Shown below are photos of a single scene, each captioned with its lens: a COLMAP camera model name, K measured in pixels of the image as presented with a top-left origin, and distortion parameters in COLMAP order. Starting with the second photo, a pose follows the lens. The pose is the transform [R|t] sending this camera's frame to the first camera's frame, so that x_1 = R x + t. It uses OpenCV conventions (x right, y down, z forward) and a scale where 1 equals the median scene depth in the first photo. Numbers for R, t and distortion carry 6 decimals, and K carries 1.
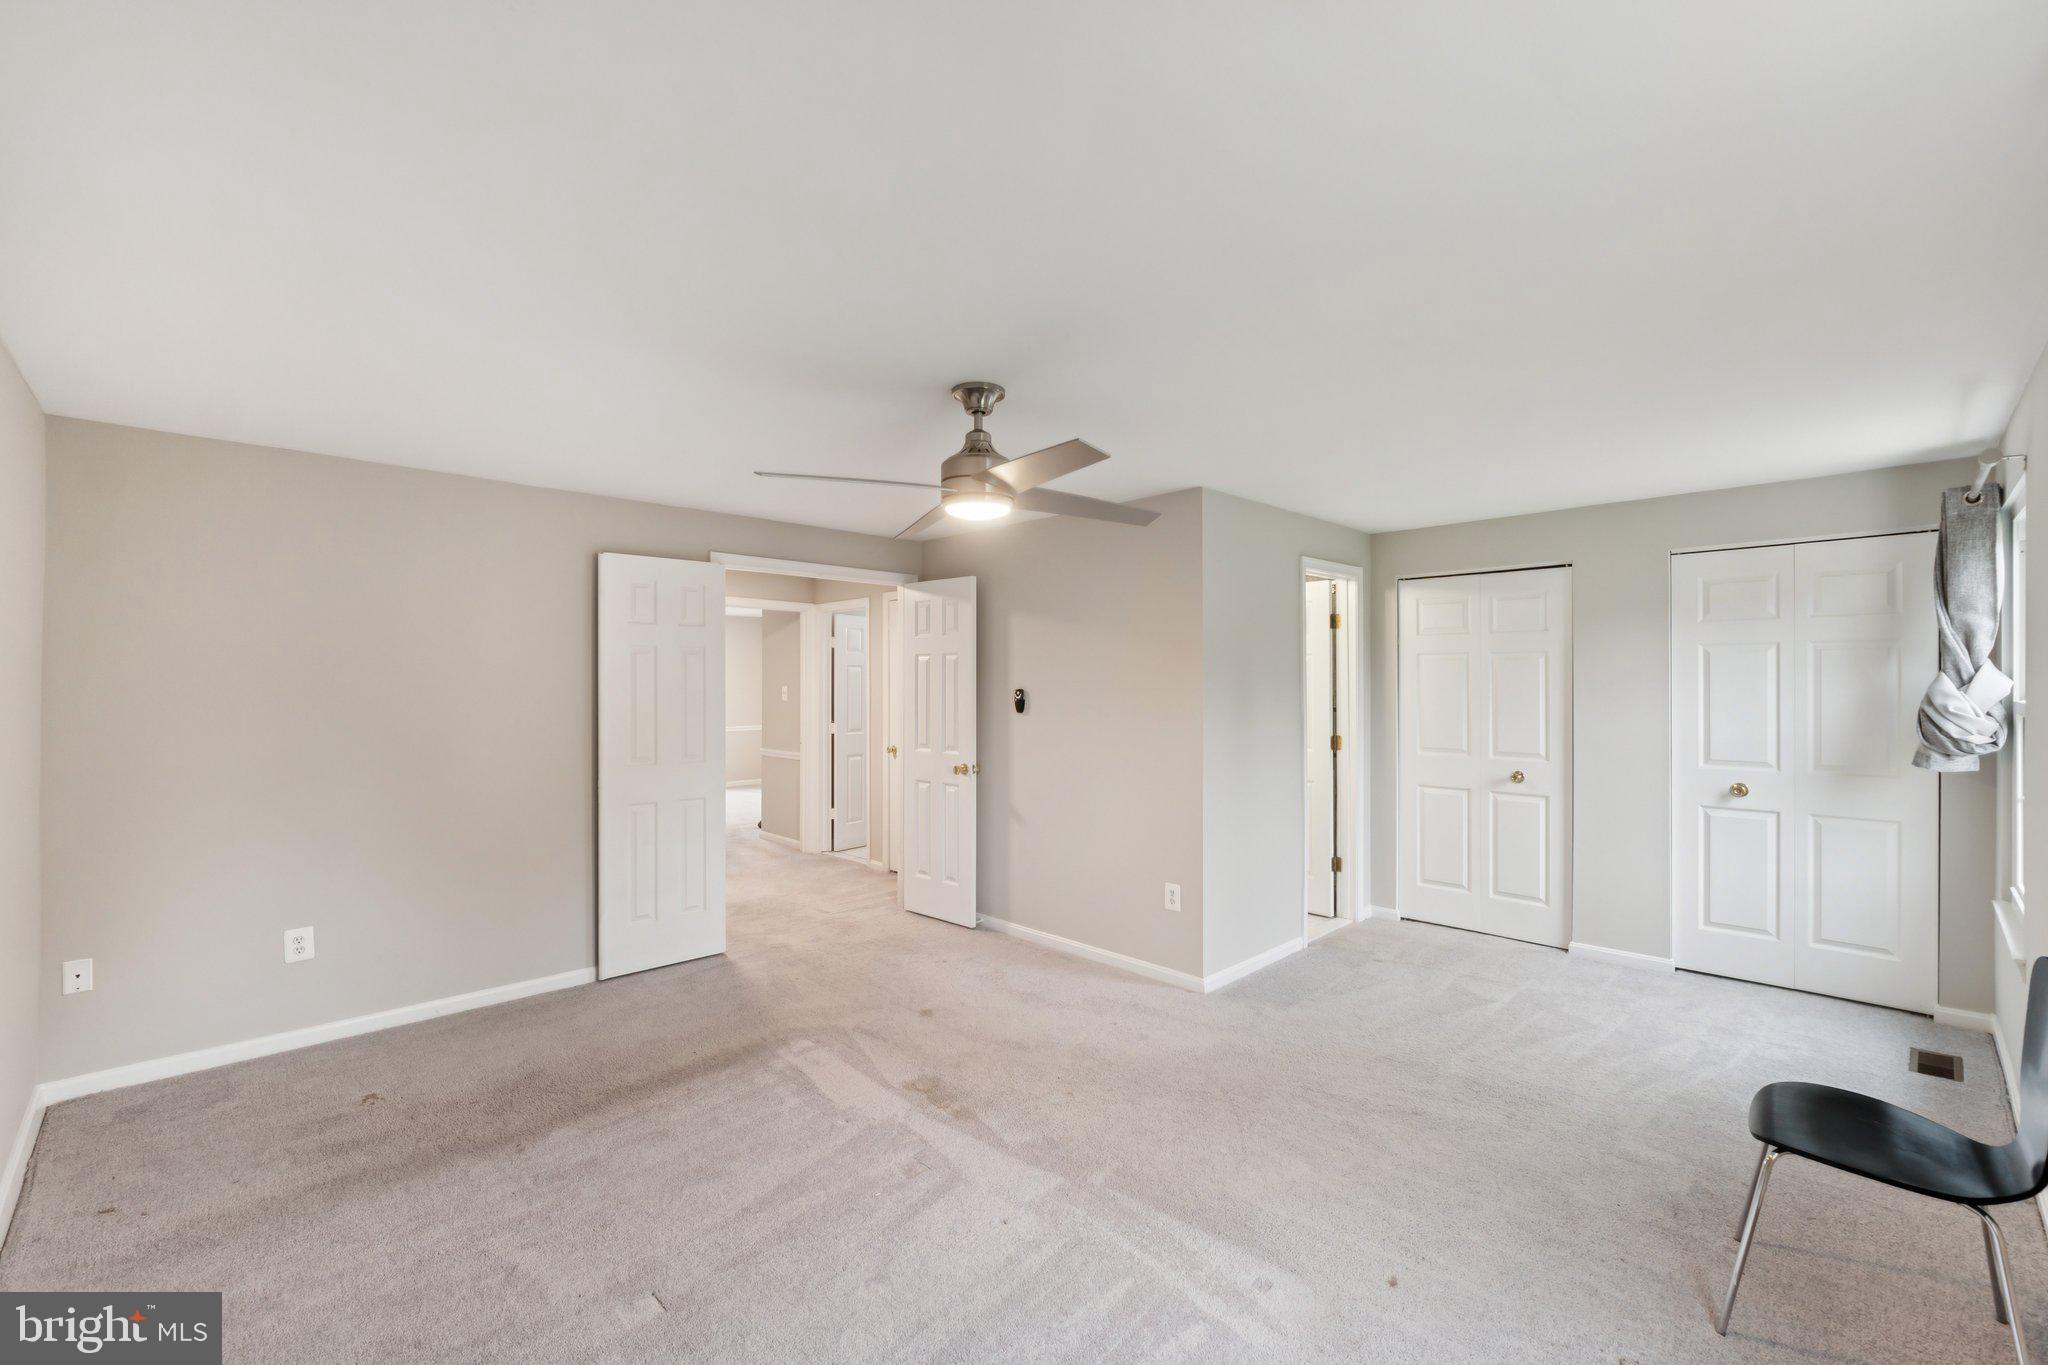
lens RADIAL K [[873.2, 0, 1033.7], [0, 873.2, 689.6], [0, 0, 1]] dist [-0.006348, 0.000345]
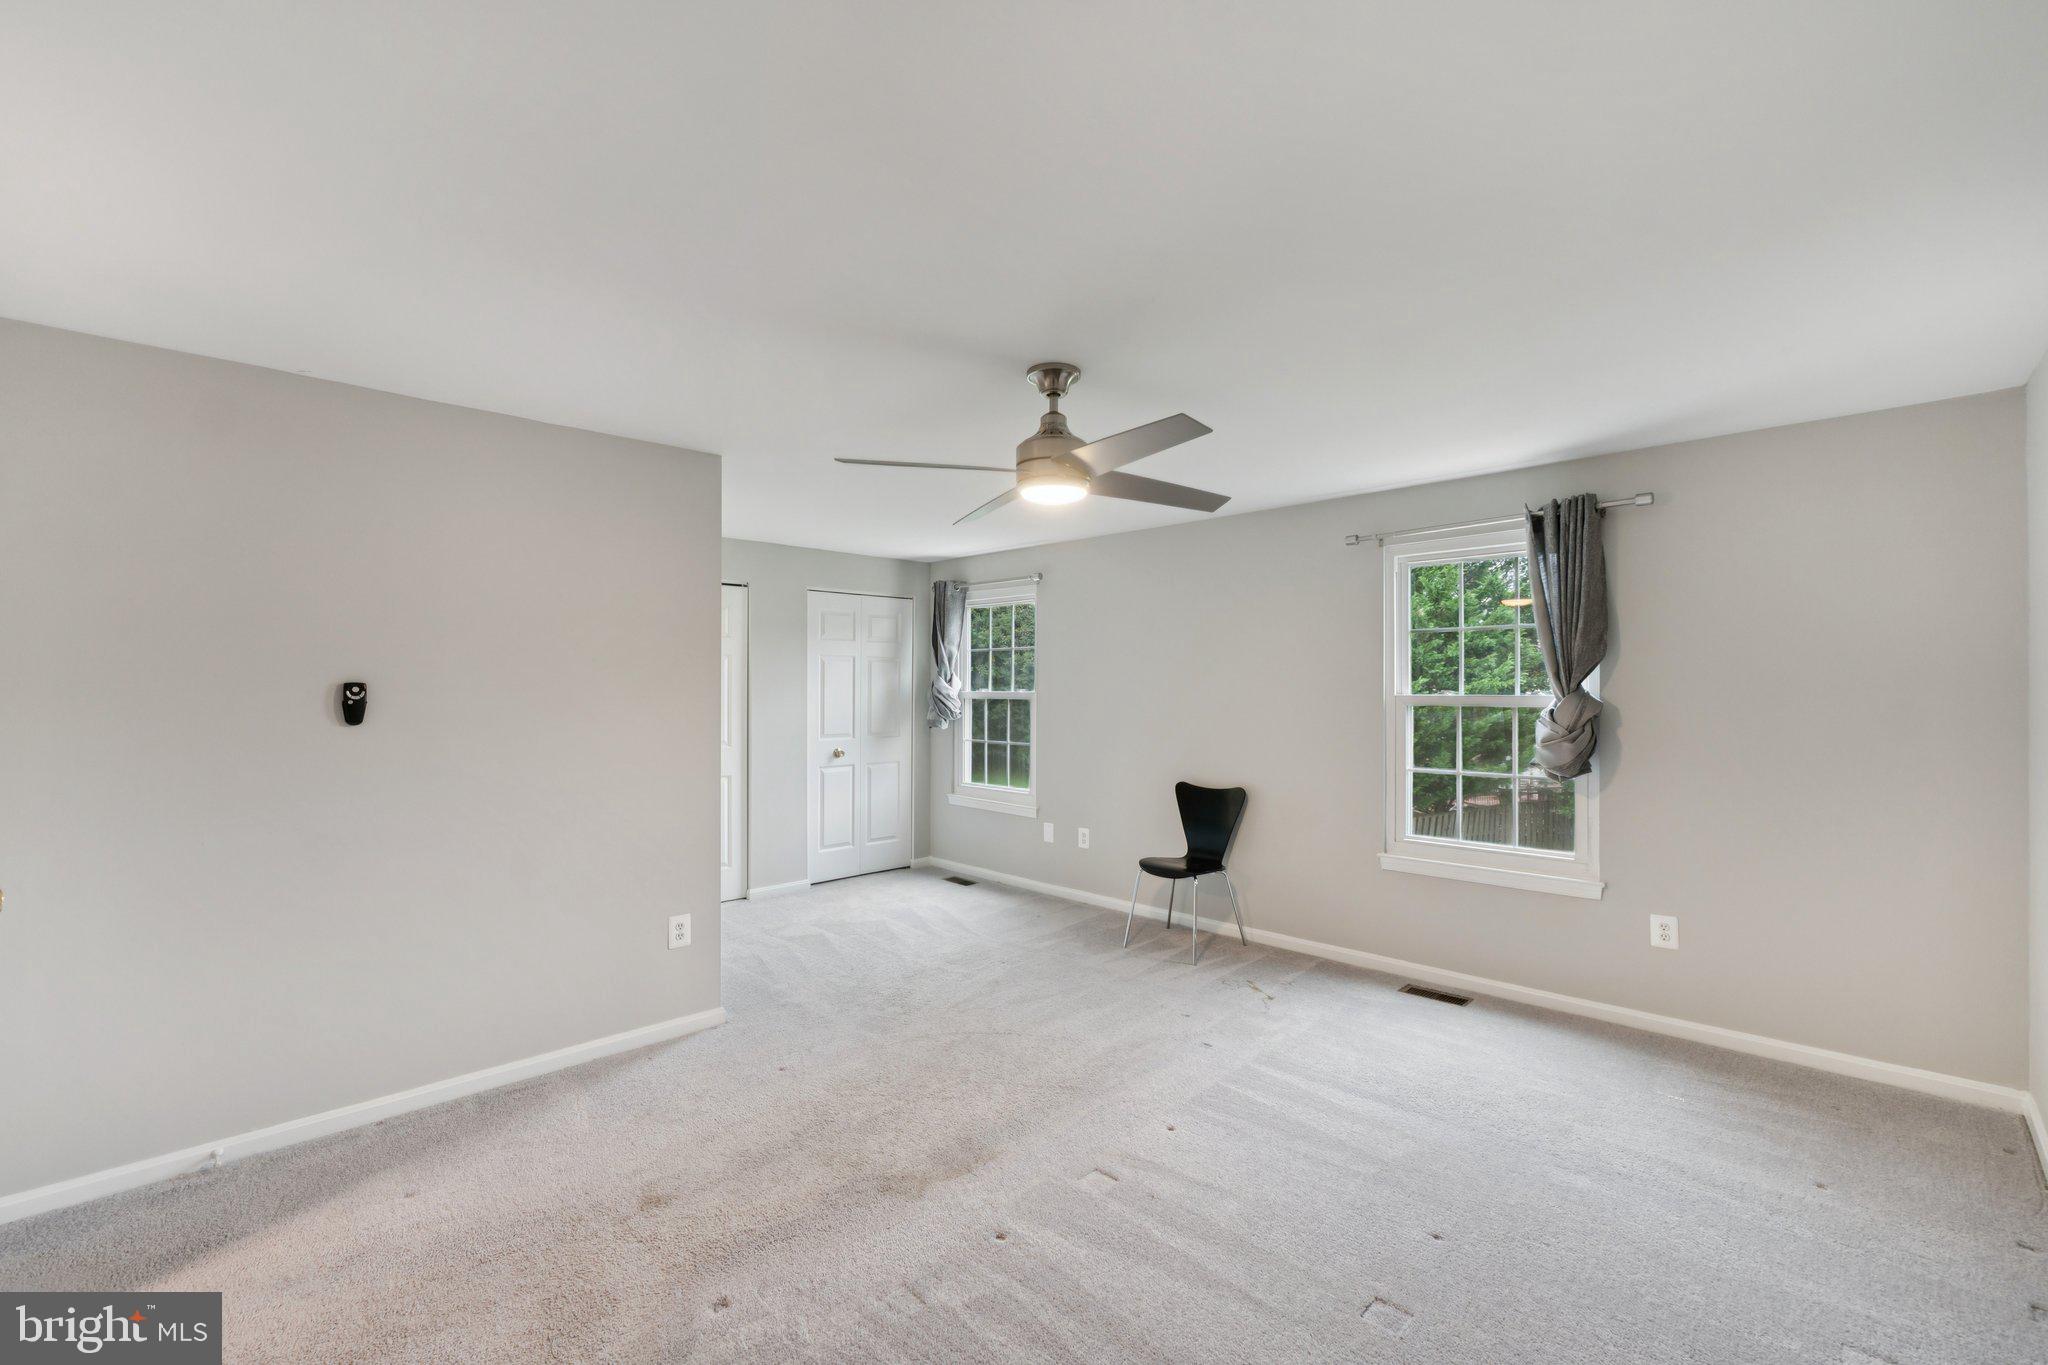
lens RADIAL K [[873.2, 0, 1033.7], [0, 873.2, 689.6], [0, 0, 1]] dist [-0.006348, 0.000345]
pose [[-0.036753, 0.002676, 0.999321, -0.743535], [0.012055, 0.999925, -0.002234, 0.014200], [-0.999252, 0.011965, -0.036782, 0.747470]]
